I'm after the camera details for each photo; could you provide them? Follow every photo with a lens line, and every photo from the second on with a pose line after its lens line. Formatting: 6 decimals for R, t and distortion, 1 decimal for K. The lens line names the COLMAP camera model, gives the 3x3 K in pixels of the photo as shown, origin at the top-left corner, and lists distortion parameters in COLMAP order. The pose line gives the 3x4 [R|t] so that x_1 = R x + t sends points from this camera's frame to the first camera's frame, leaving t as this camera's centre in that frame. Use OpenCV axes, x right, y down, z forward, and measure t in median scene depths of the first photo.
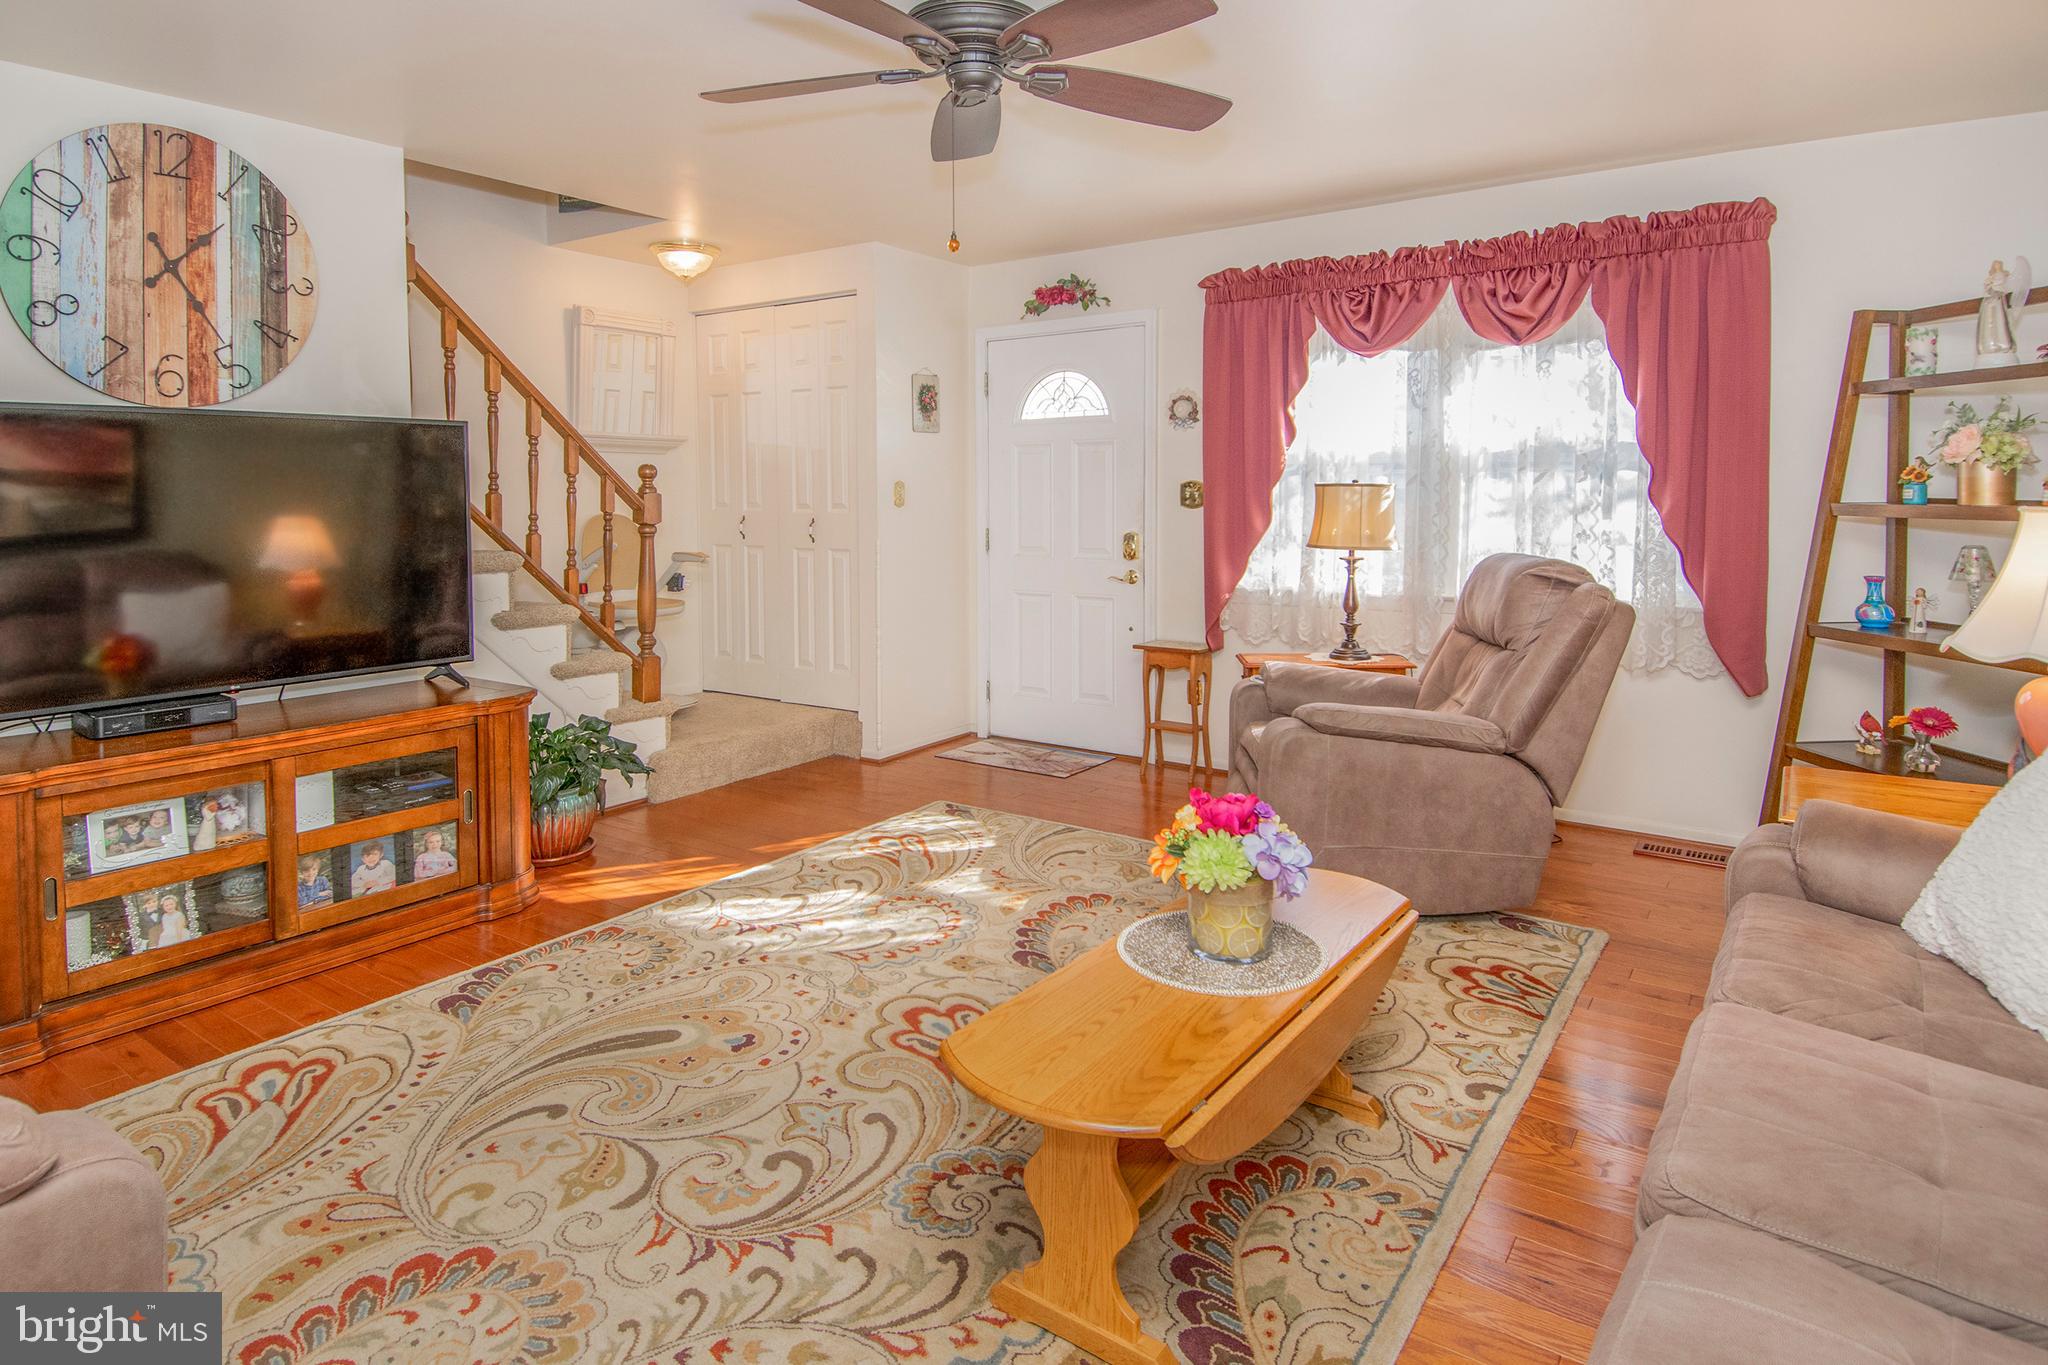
lens RADIAL K [[1115.5, 0, 1018.5], [0, 1115.5, 679.7], [0, 0, 1]] dist [0.048565, -0.043155]
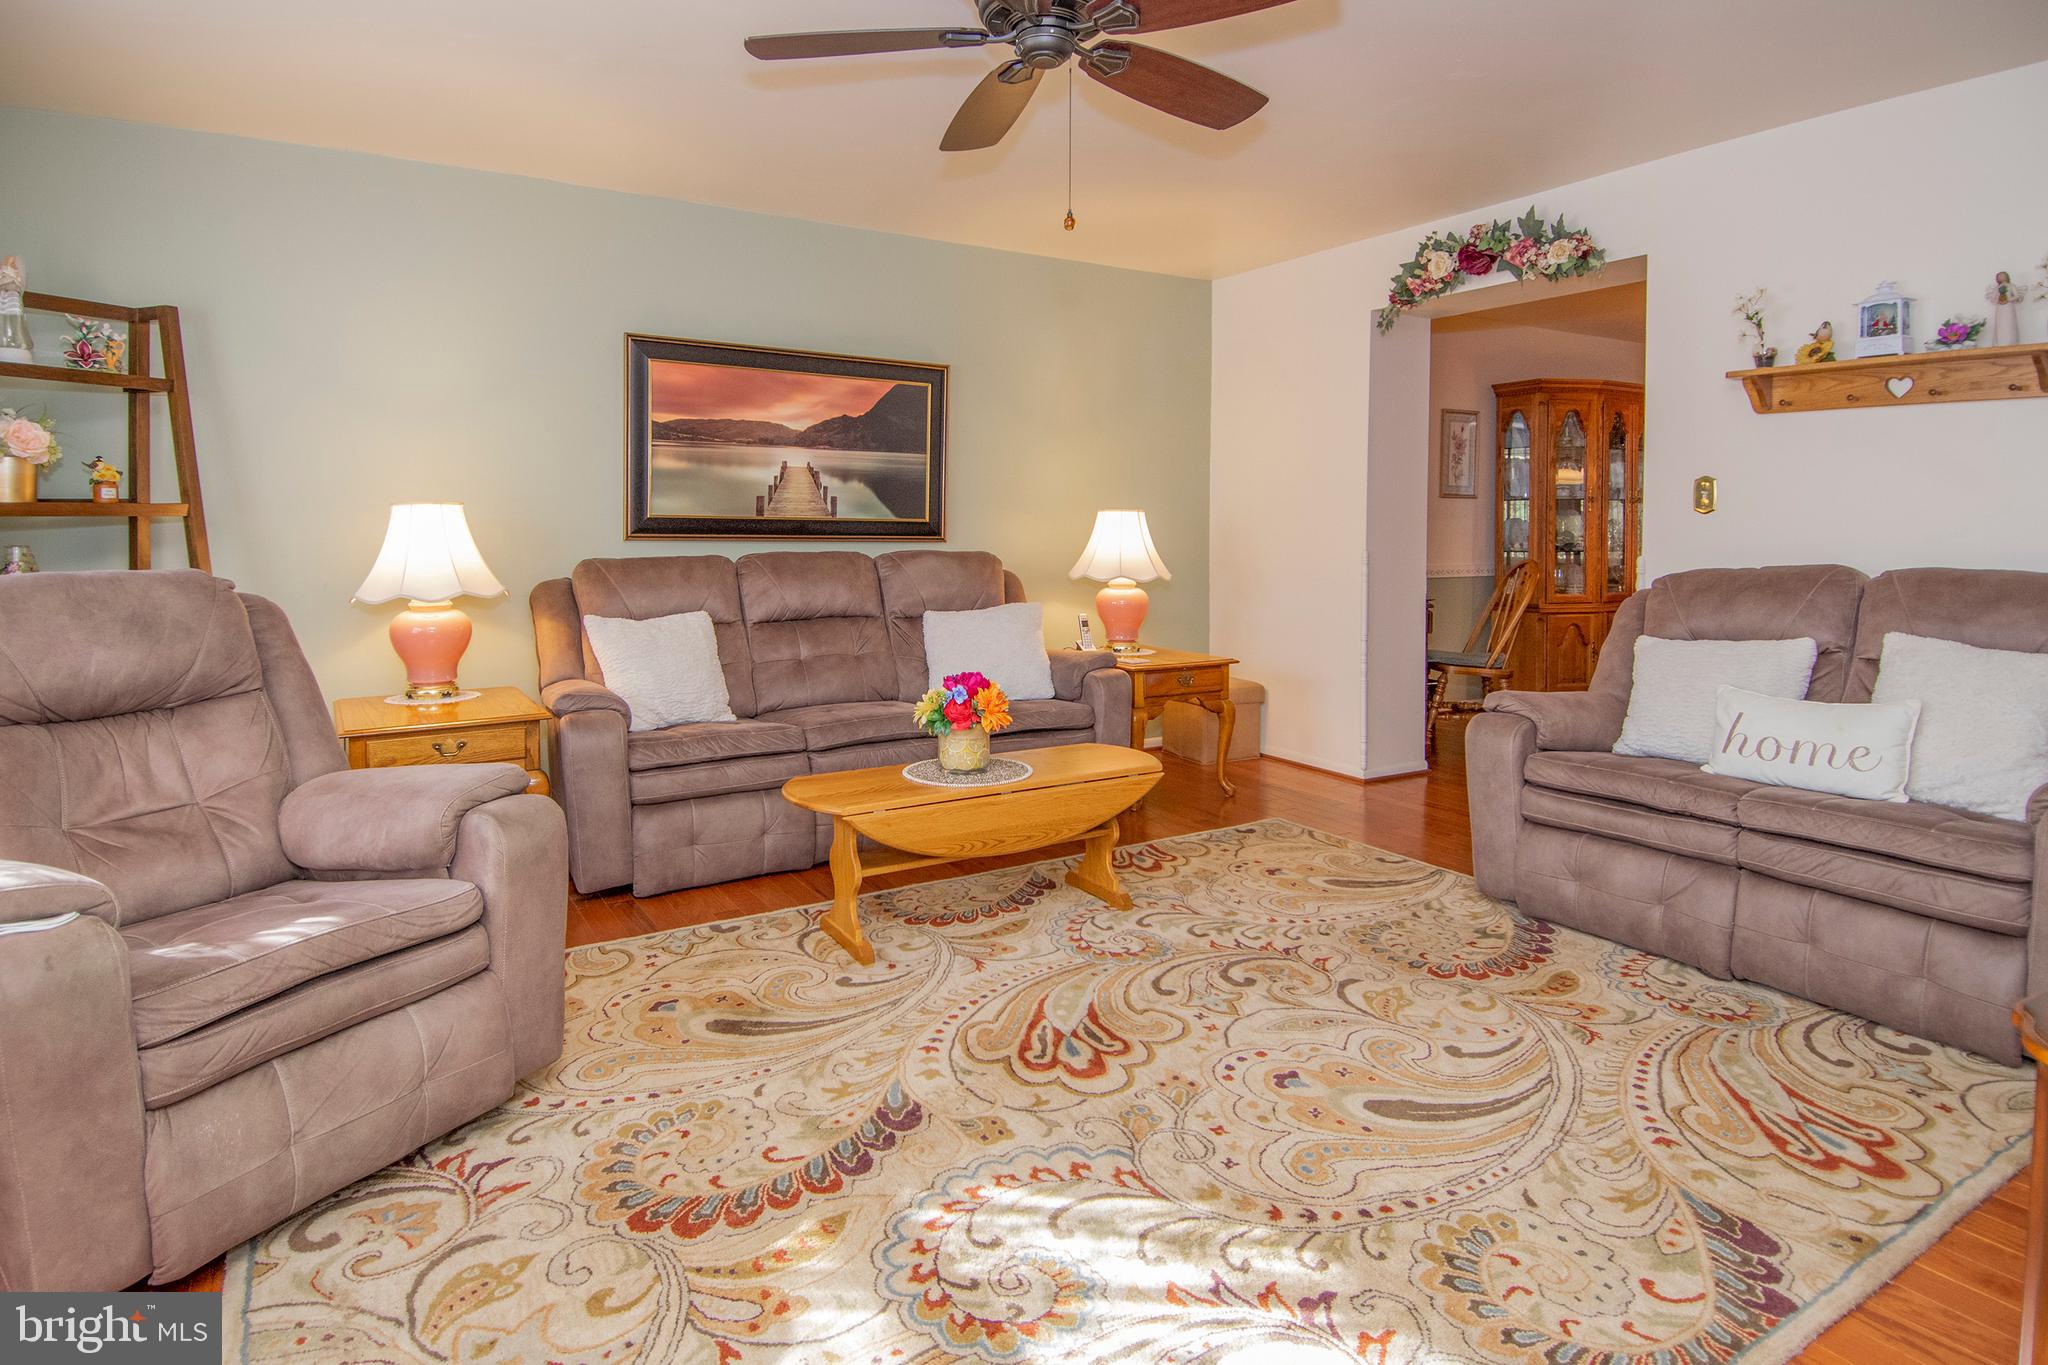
lens RADIAL K [[1107.0, 0, 979.0], [0, 1107.0, 722.1], [0, 0, 1]] dist [0.047311, -0.039132]
pose [[-0.908149, -0.068400, 0.413022, -0.338366], [0.074960, 0.944053, 0.321163, -0.234972], [-0.411882, 0.322624, -0.852213, 1.618381]]
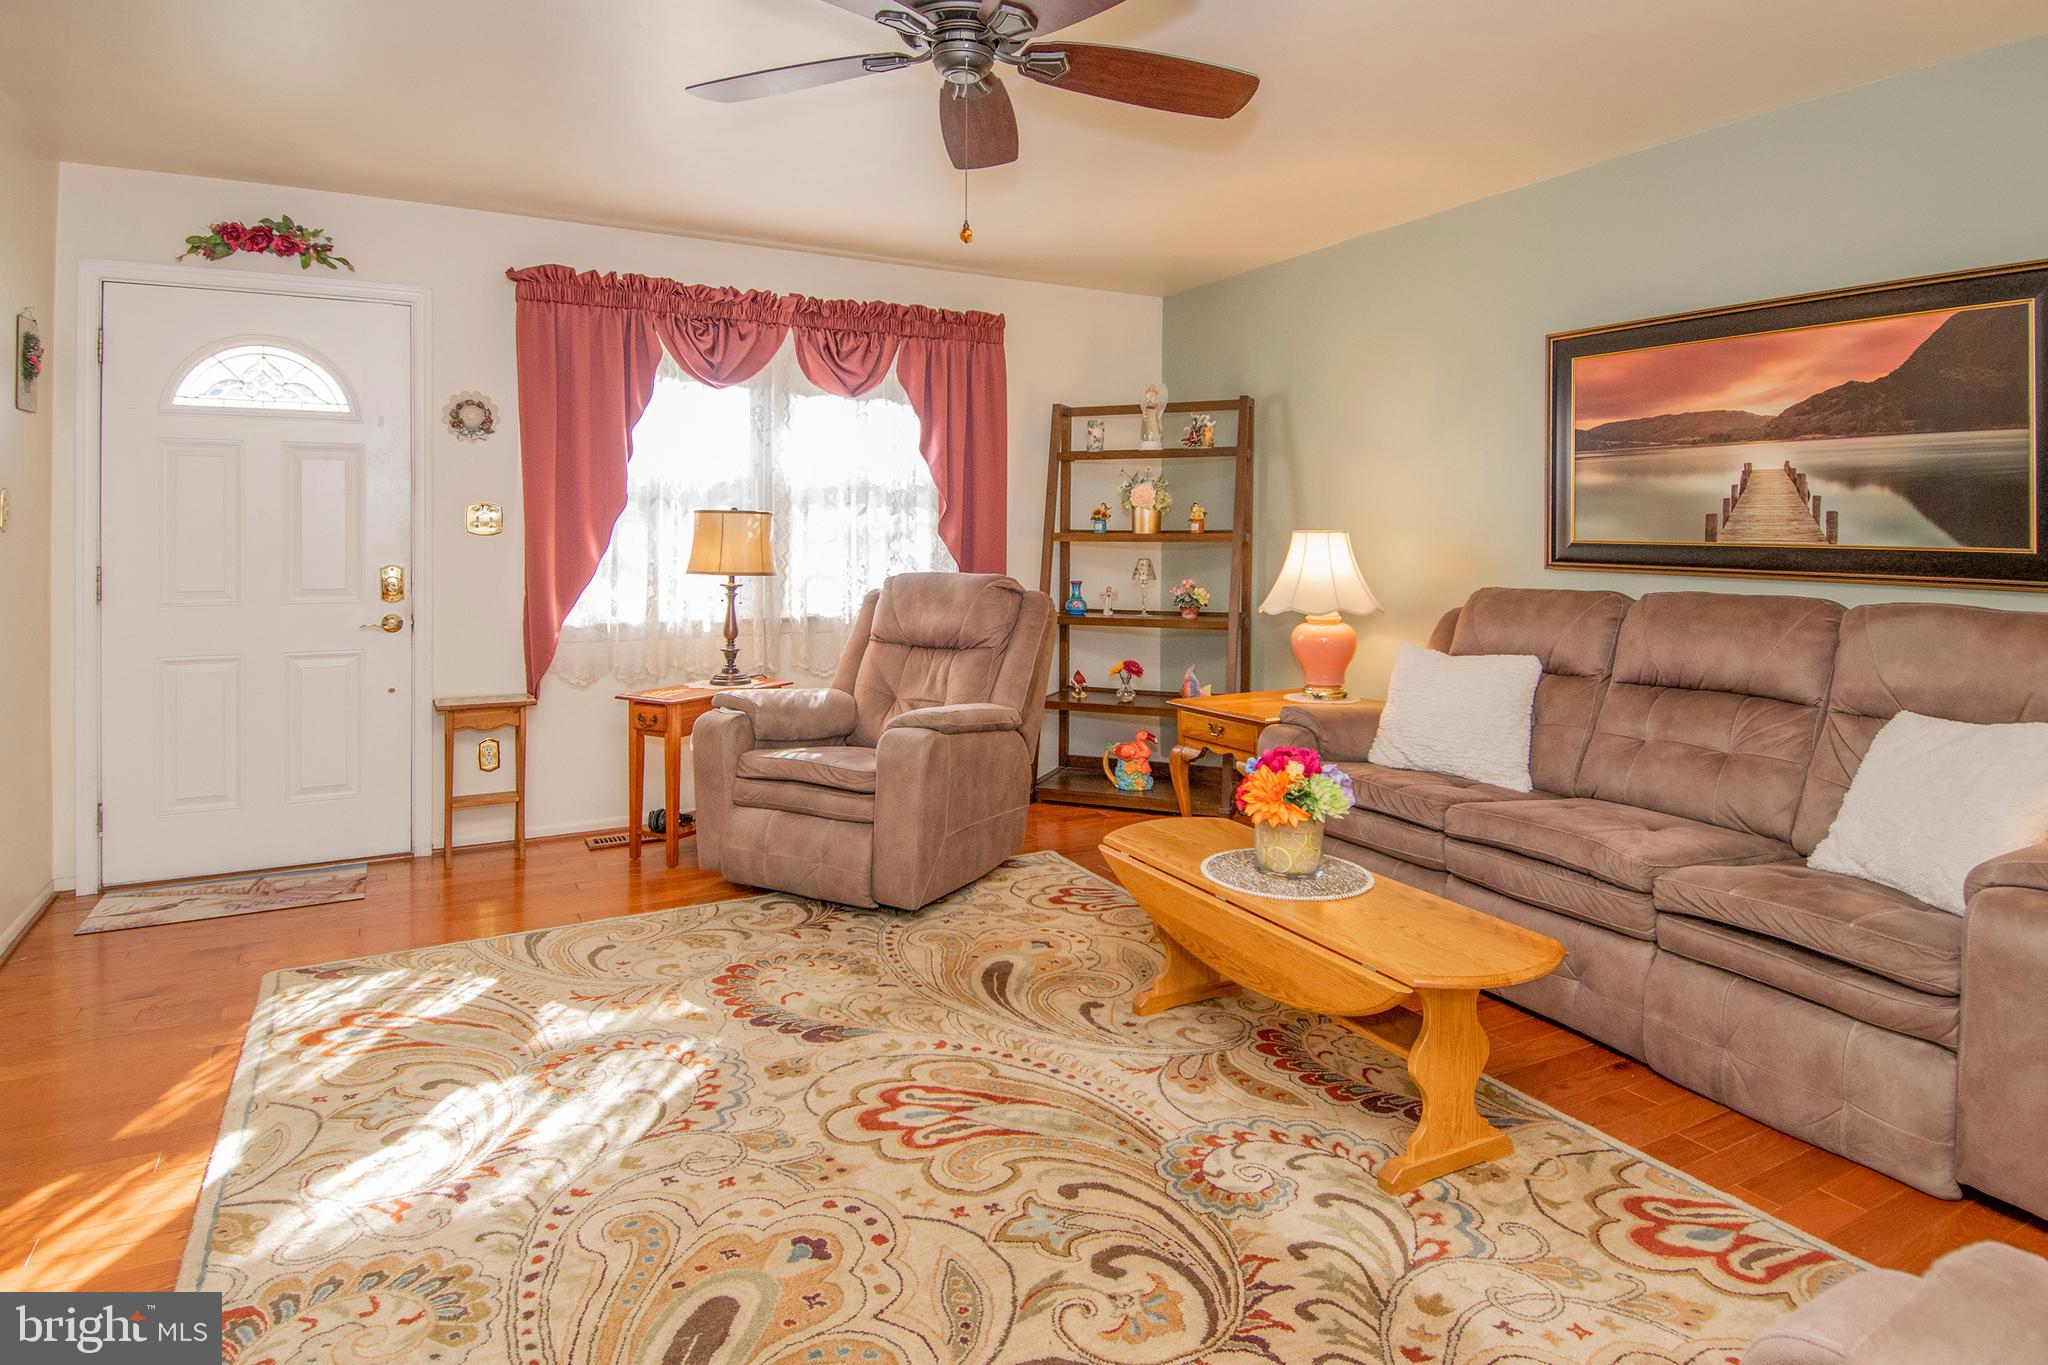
lens RADIAL K [[1115.5, 0, 1018.5], [0, 1115.5, 679.7], [0, 0, 1]] dist [0.048565, -0.043155]
pose [[0.449344, -0.107606, 0.886854, -0.721423], [0.141883, 0.988715, 0.048077, -0.051493], [-0.882020, 0.104226, 0.459541, 0.462331]]
